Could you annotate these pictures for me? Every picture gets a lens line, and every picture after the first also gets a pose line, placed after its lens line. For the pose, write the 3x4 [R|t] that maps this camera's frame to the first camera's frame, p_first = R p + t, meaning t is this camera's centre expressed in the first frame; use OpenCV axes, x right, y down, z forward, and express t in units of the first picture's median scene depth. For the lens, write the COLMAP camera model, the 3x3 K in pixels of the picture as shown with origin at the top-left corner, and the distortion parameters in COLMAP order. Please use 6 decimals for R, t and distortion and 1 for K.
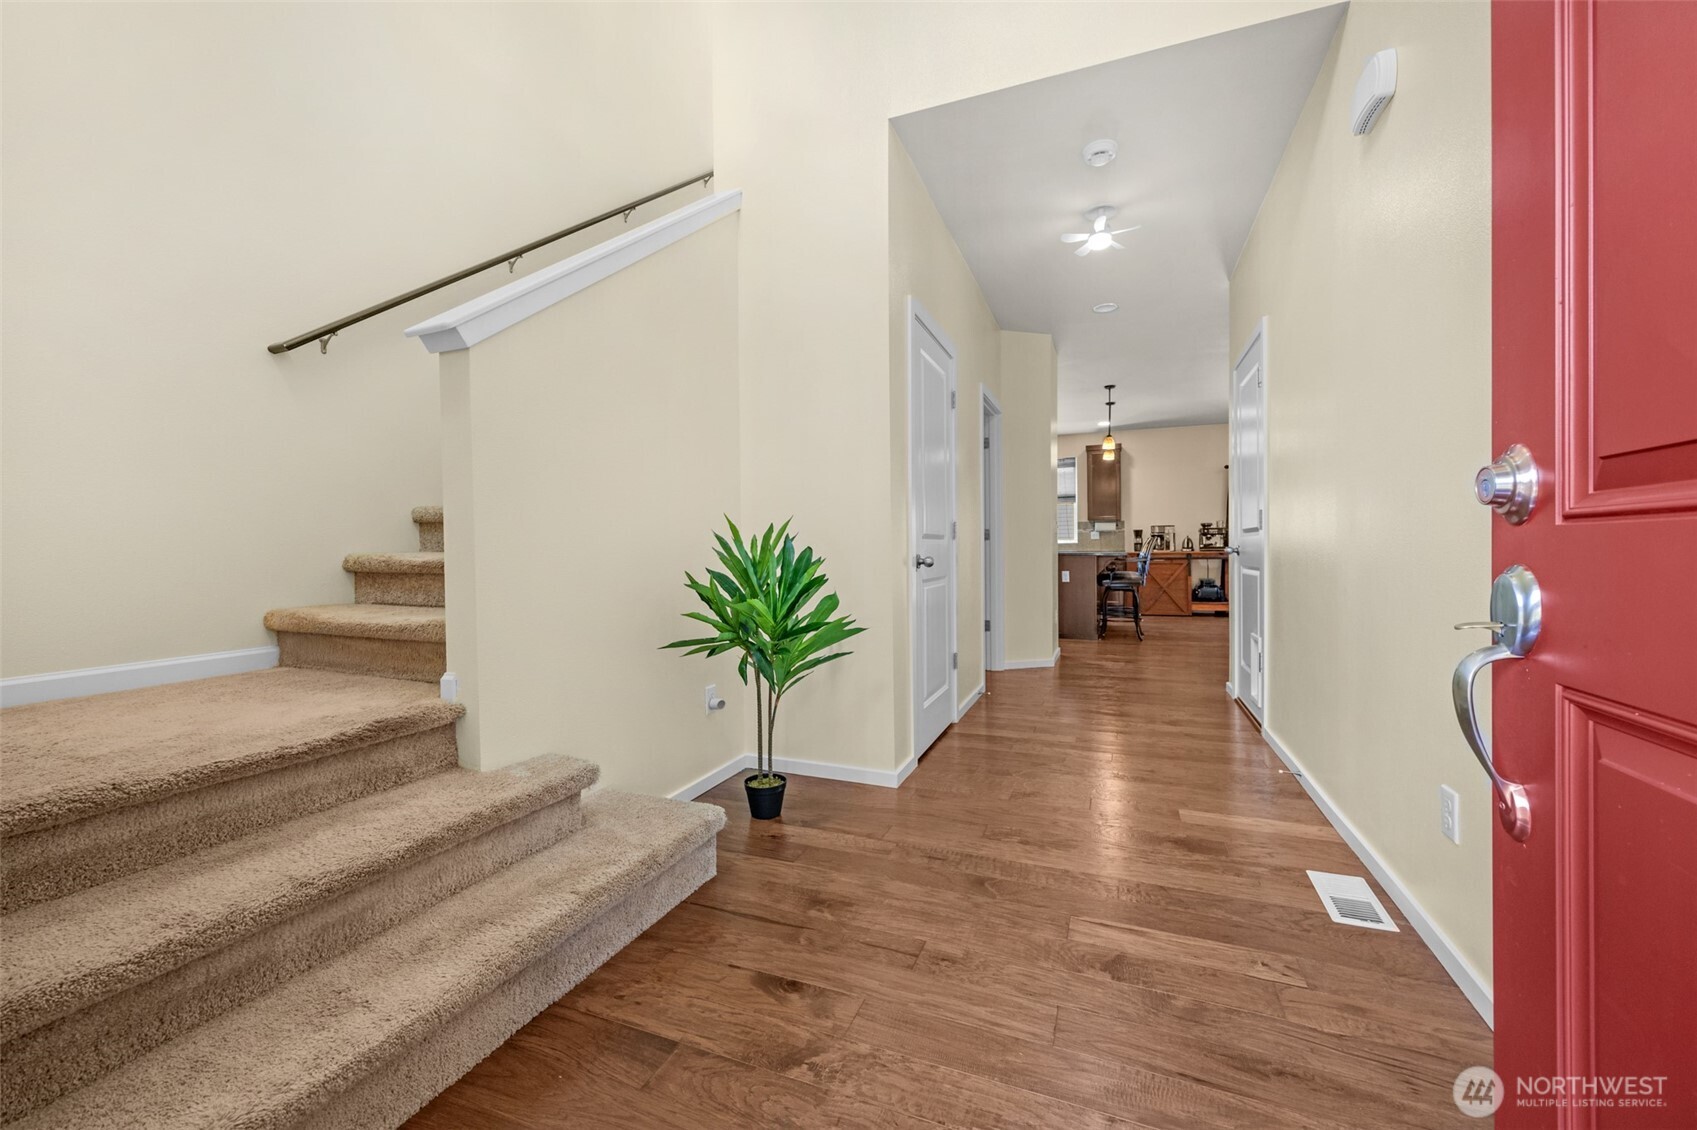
lens RADIAL K [[666.5, 0, 803.6], [0, 666.5, 546.8], [0, 0, 1]] dist [-0.000613, -0.000341]
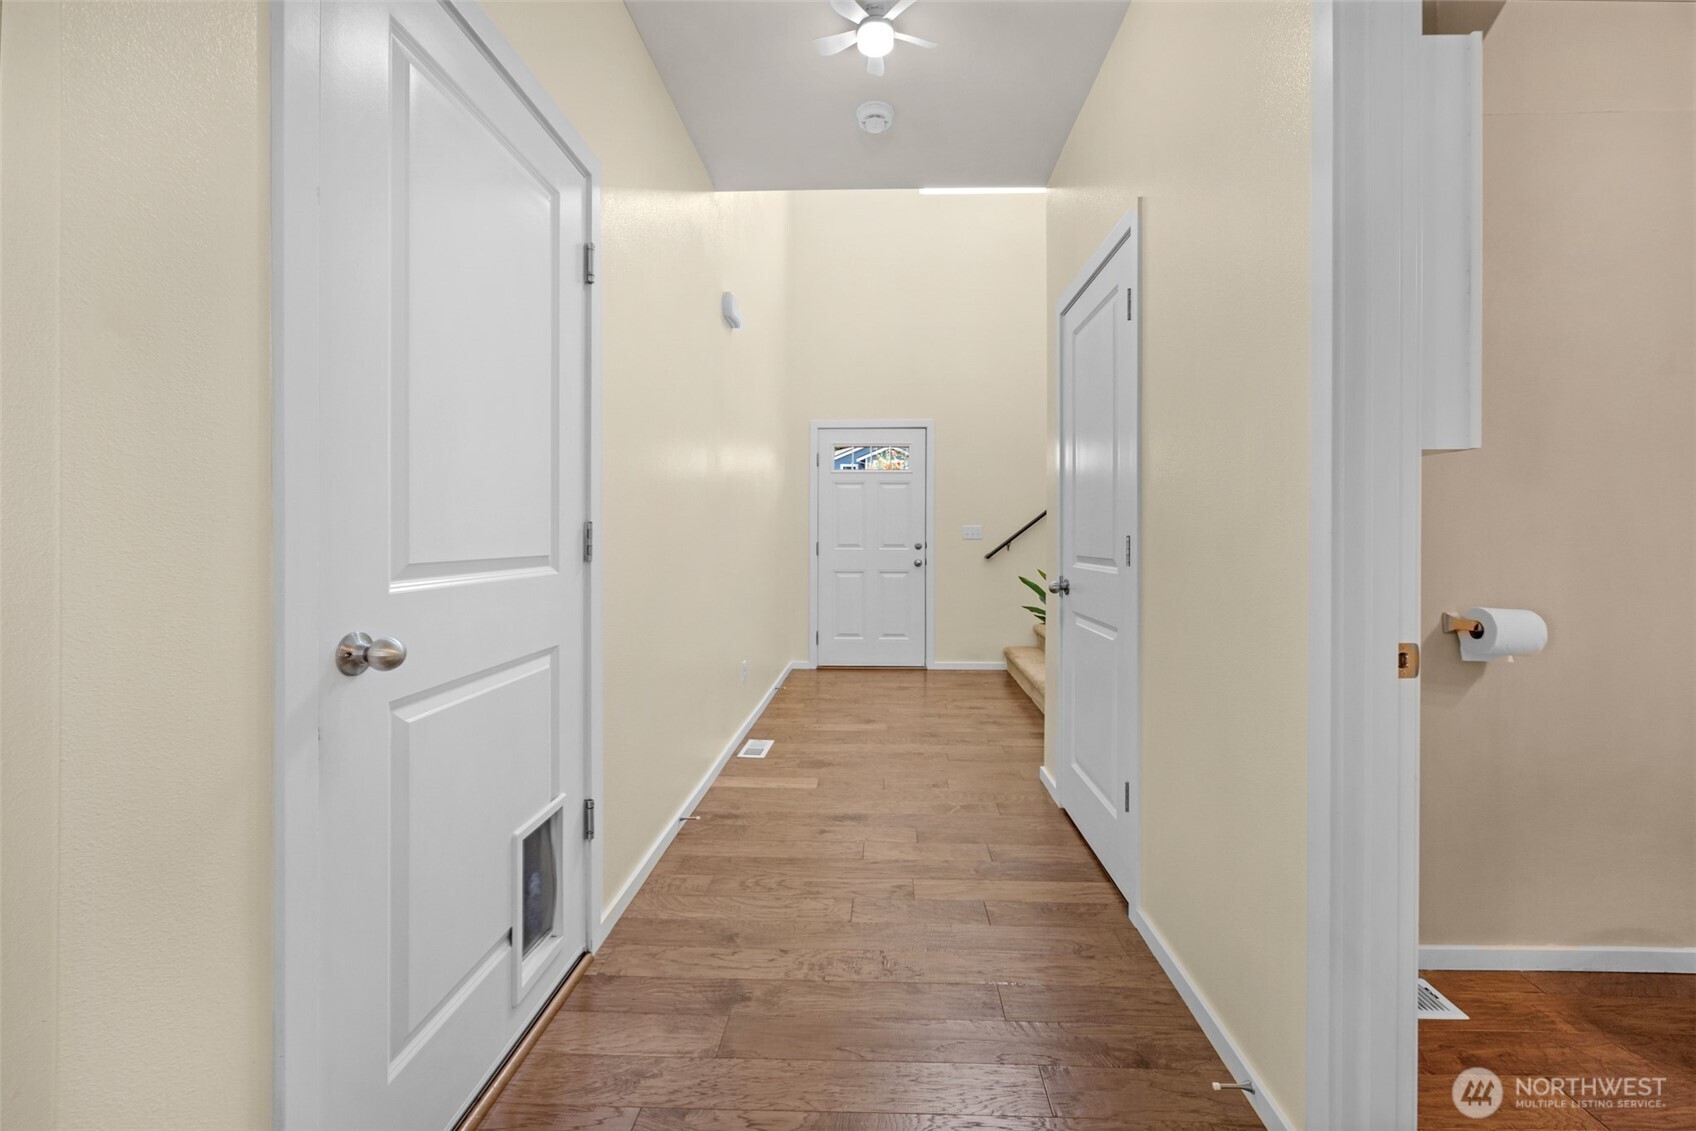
lens RADIAL K [[666.2, 0, 854.0], [0, 666.2, 551.2], [0, 0, 1]] dist [-0.000613, -0.000341]
pose [[-0.924435, 0.008816, -0.381237, 0.669753], [0.003913, 0.999899, 0.013636, -0.033062], [0.381318, 0.011114, -0.924377, 1.494332]]
